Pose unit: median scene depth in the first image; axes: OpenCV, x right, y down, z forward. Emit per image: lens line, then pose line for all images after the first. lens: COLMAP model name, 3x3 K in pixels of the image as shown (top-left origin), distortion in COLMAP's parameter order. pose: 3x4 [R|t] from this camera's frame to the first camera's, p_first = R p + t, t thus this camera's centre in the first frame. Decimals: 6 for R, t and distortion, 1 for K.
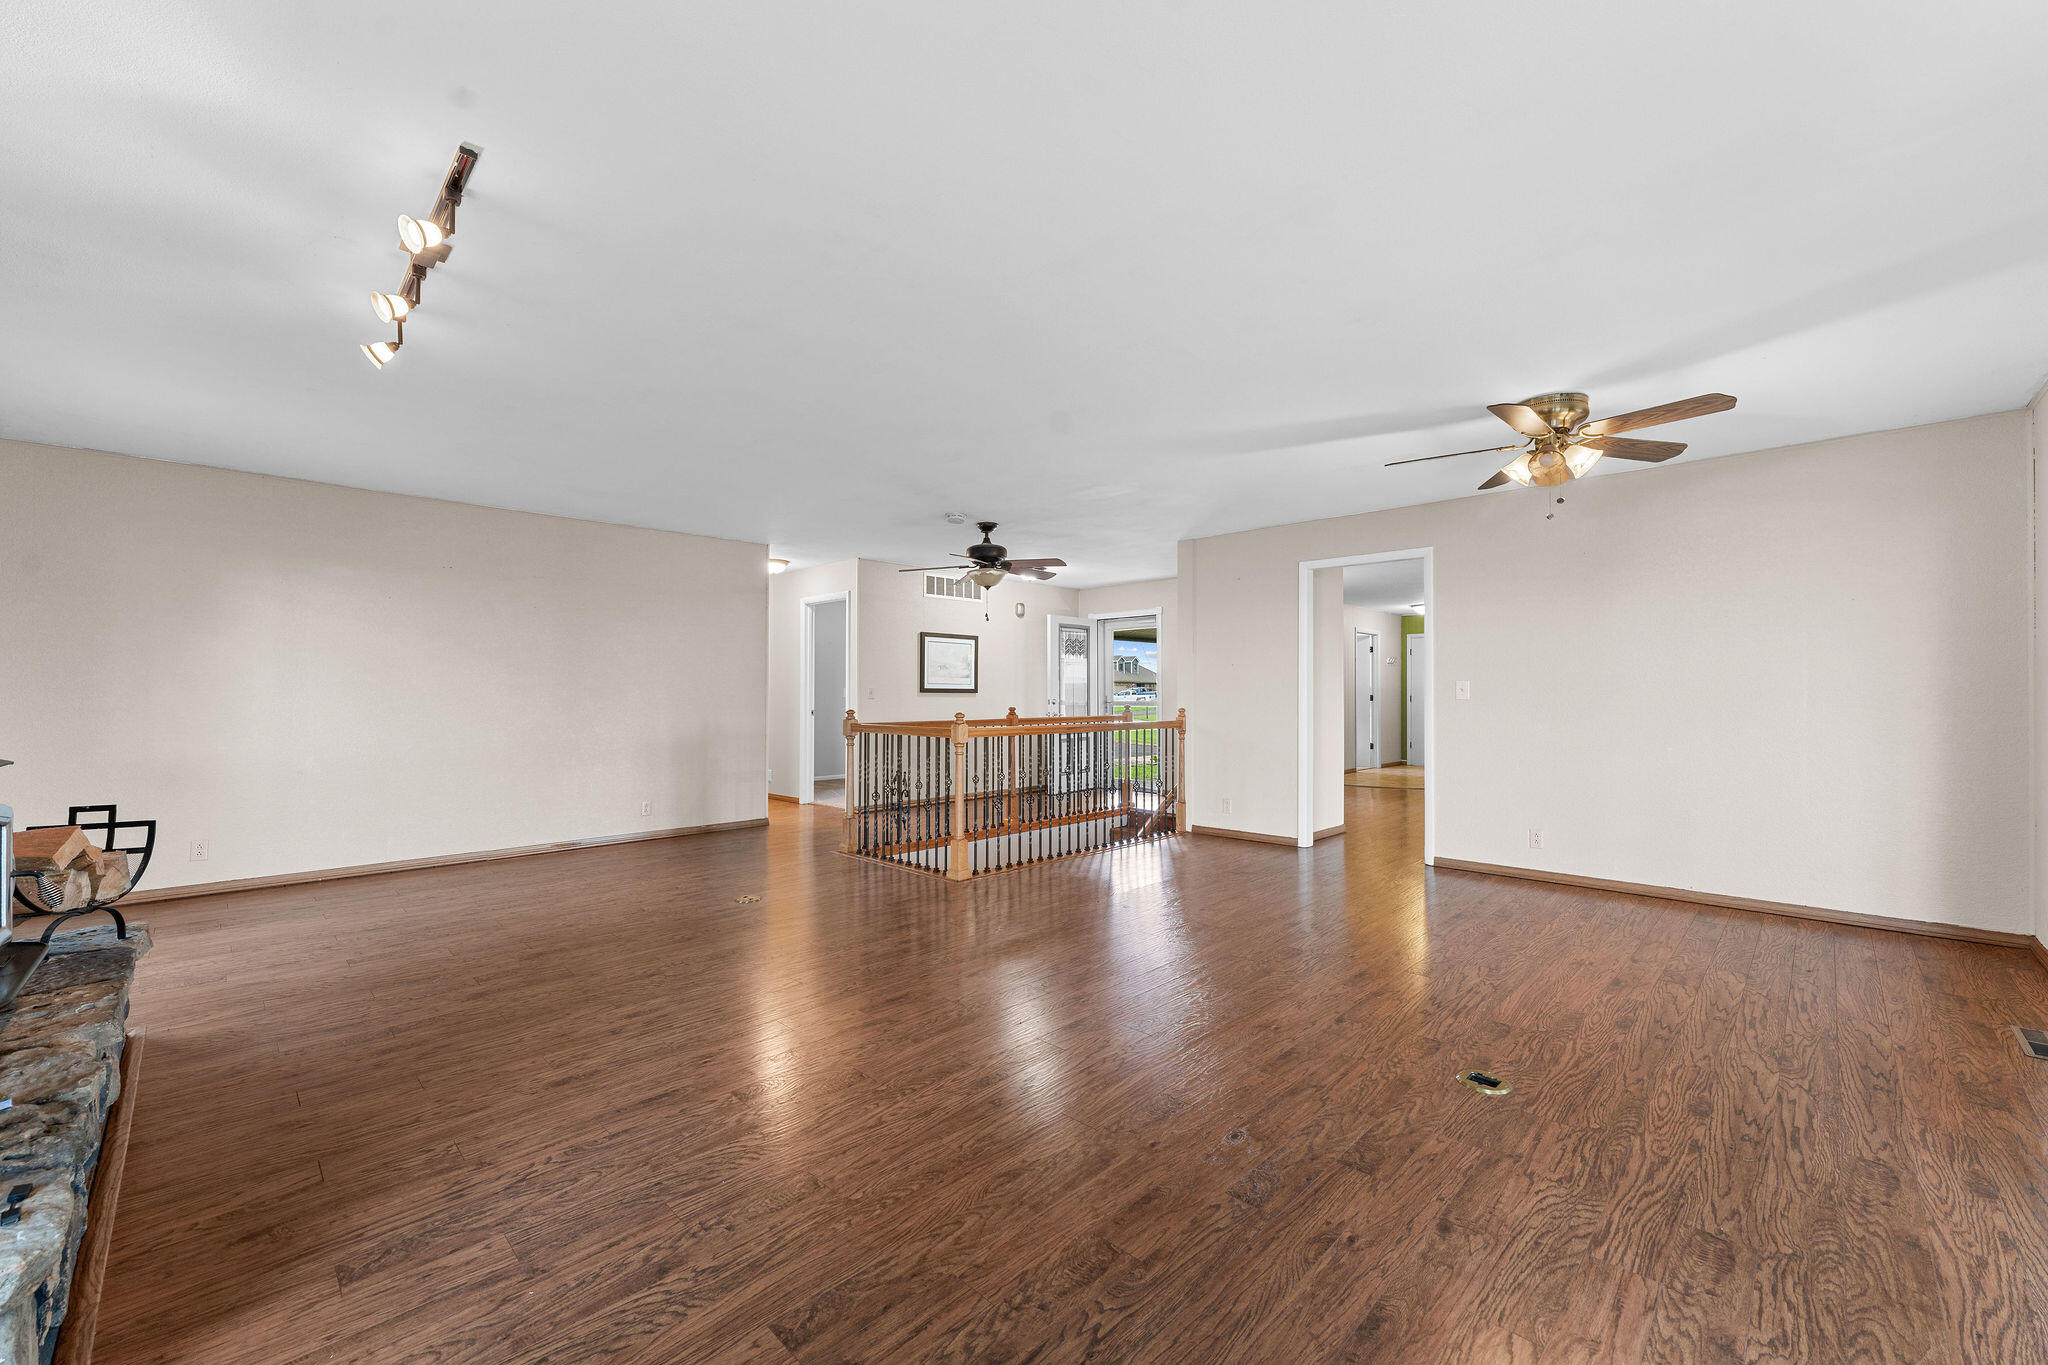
lens RADIAL K [[809.6, 0, 1016.6], [0, 809.6, 690.7], [0, 0, 1]] dist [-0.001098, 0.000043]
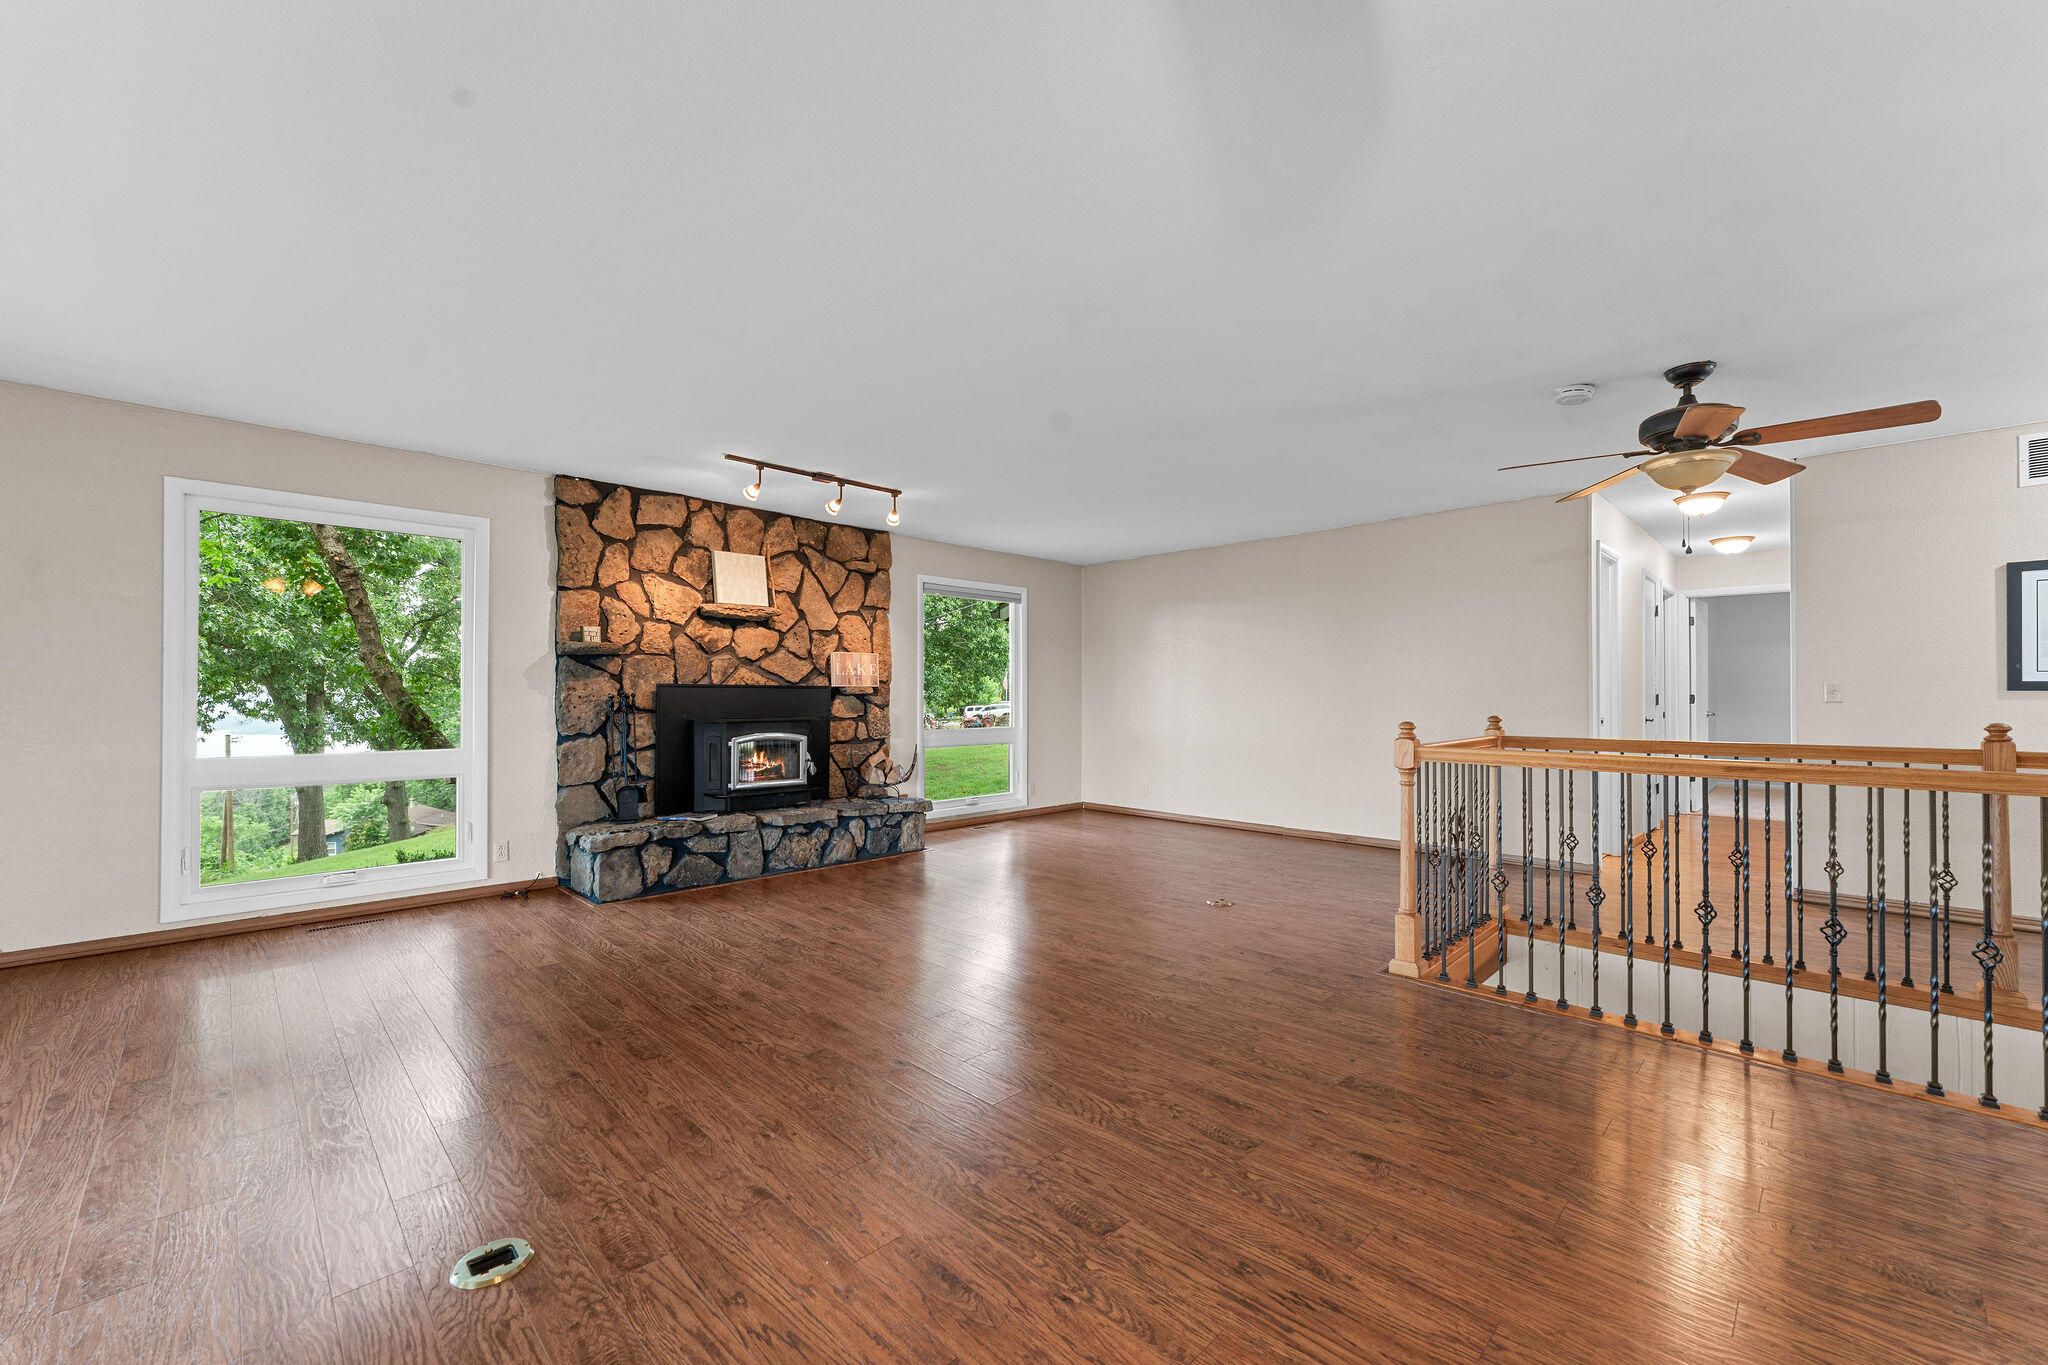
lens RADIAL K [[809.6, 0, 1016.6], [0, 809.6, 690.7], [0, 0, 1]] dist [-0.001098, 0.000043]
pose [[-0.006764, -0.006631, -0.999955, 0.710339], [0.005555, 0.999962, -0.006669, 0.005182], [0.999962, -0.005600, -0.006726, 0.817299]]
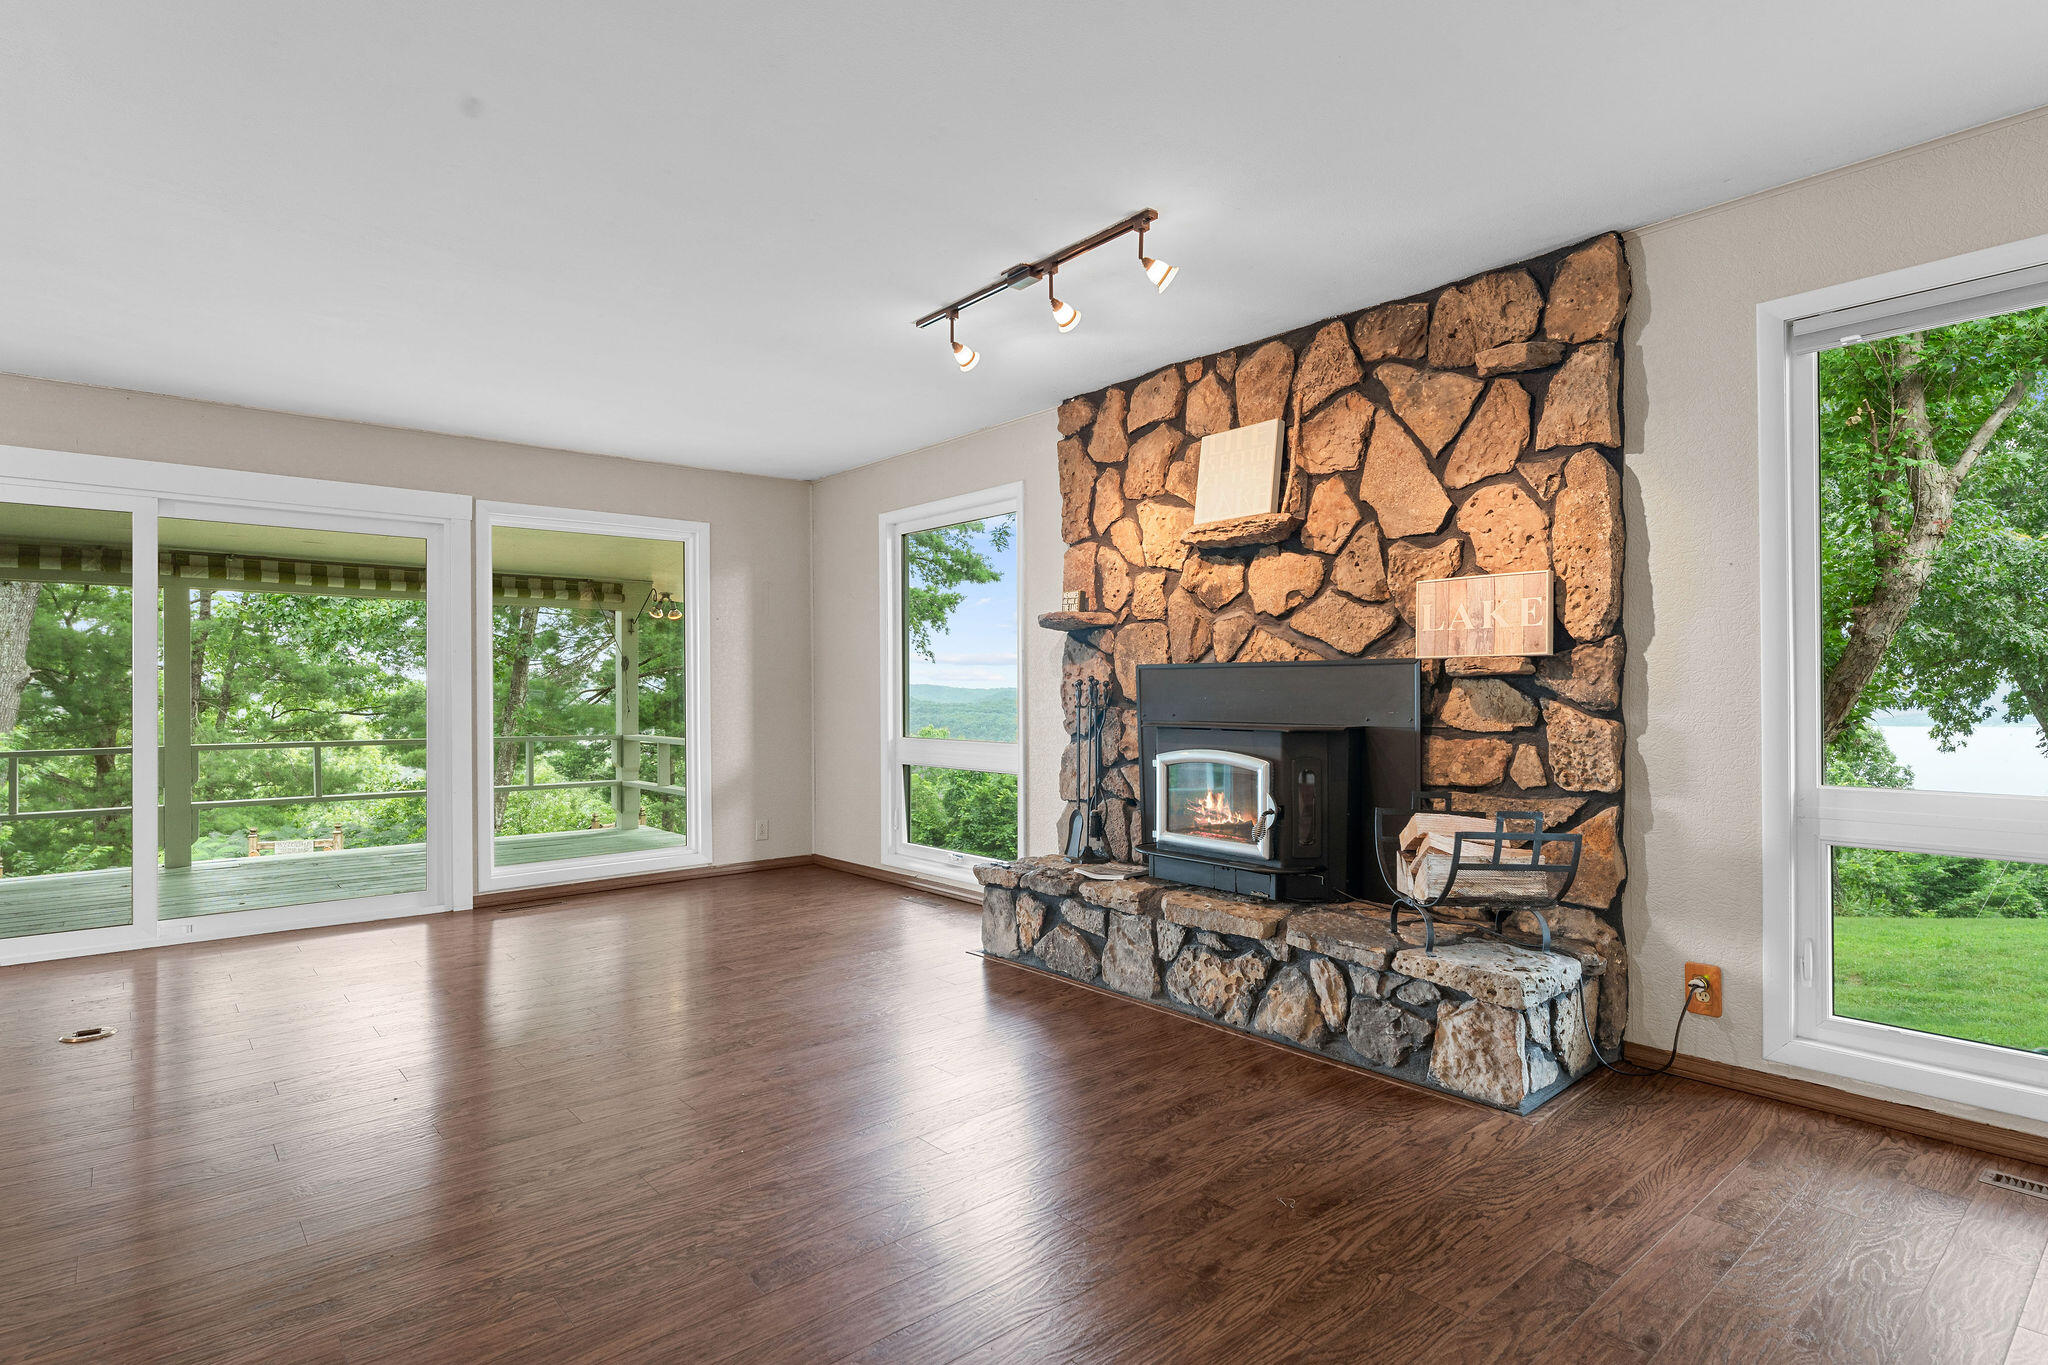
lens RADIAL K [[1046.3, 0, 1013.3], [0, 1046.3, 688.5], [0, 0, 1]] dist [-0.001374, -0.000499]
pose [[-0.996623, 0.002891, 0.082067, -0.452654], [0.002215, 0.999963, -0.008317, 0.015392], [-0.082088, -0.008107, -0.996592, 1.315528]]
